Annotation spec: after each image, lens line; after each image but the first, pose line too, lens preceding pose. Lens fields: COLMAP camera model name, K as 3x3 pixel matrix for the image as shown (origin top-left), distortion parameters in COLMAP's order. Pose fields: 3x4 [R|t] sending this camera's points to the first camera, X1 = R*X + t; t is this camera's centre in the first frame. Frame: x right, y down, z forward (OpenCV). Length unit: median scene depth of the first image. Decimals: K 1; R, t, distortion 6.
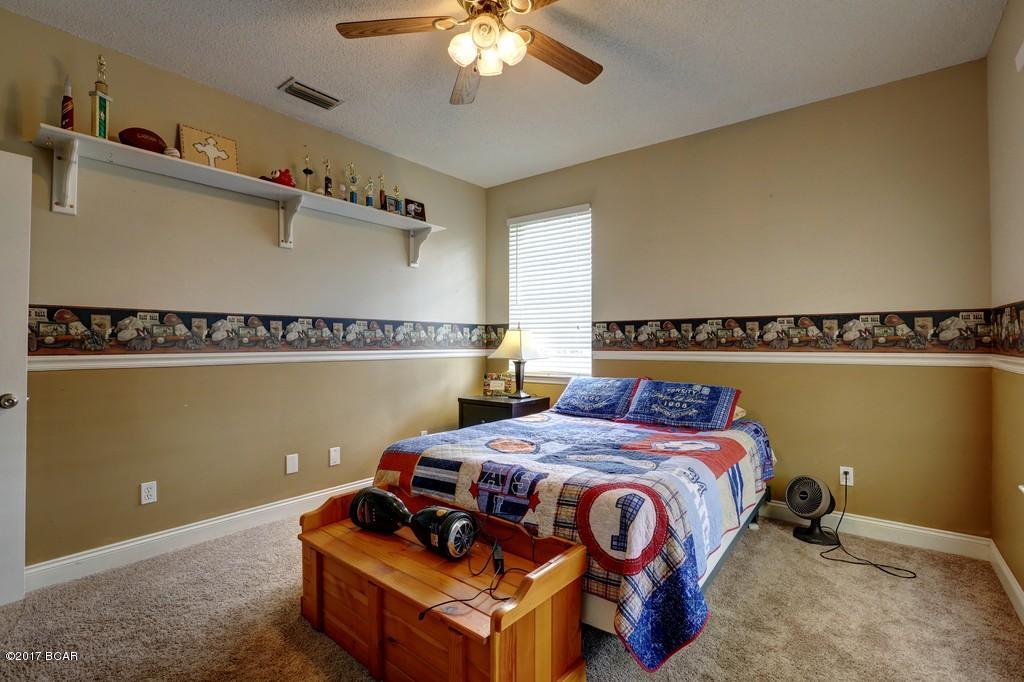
lens RADIAL K [[465.6, 0, 513.1], [0, 465.6, 335.0], [0, 0, 1]] dist [-0.036497, 0.002466]
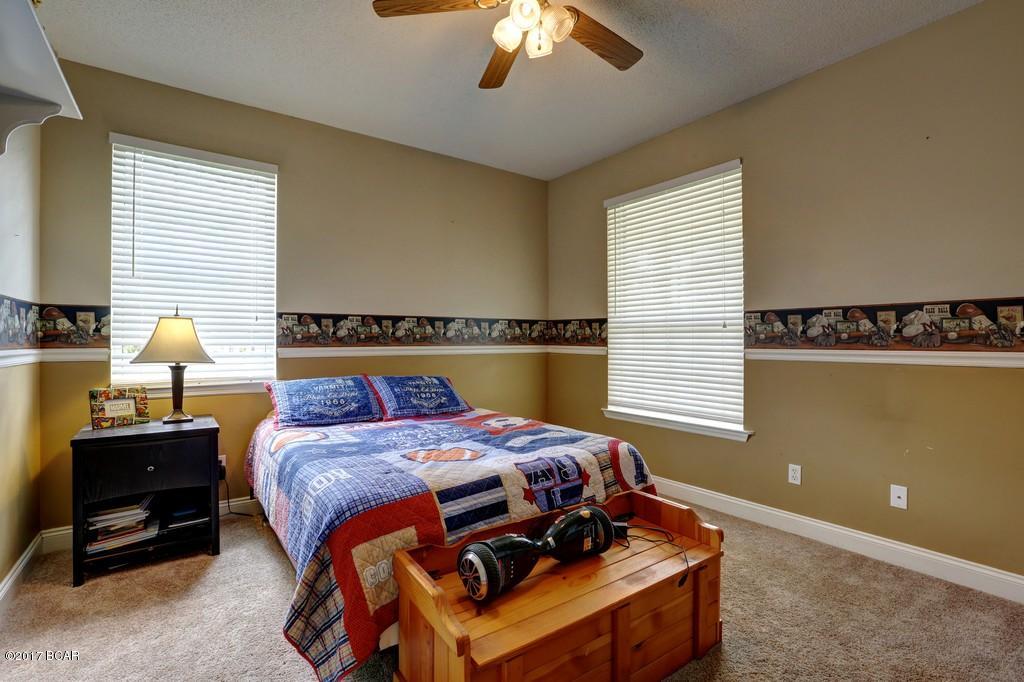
lens RADIAL K [[465.6, 0, 512.9], [0, 465.6, 333.4], [0, 0, 1]] dist [-0.036497, 0.002466]
pose [[0.280523, 0.012221, 0.959770, -0.583153], [-0.018881, 0.999796, -0.007212, 0.008031], [-0.959662, -0.016098, 0.280696, 0.452795]]
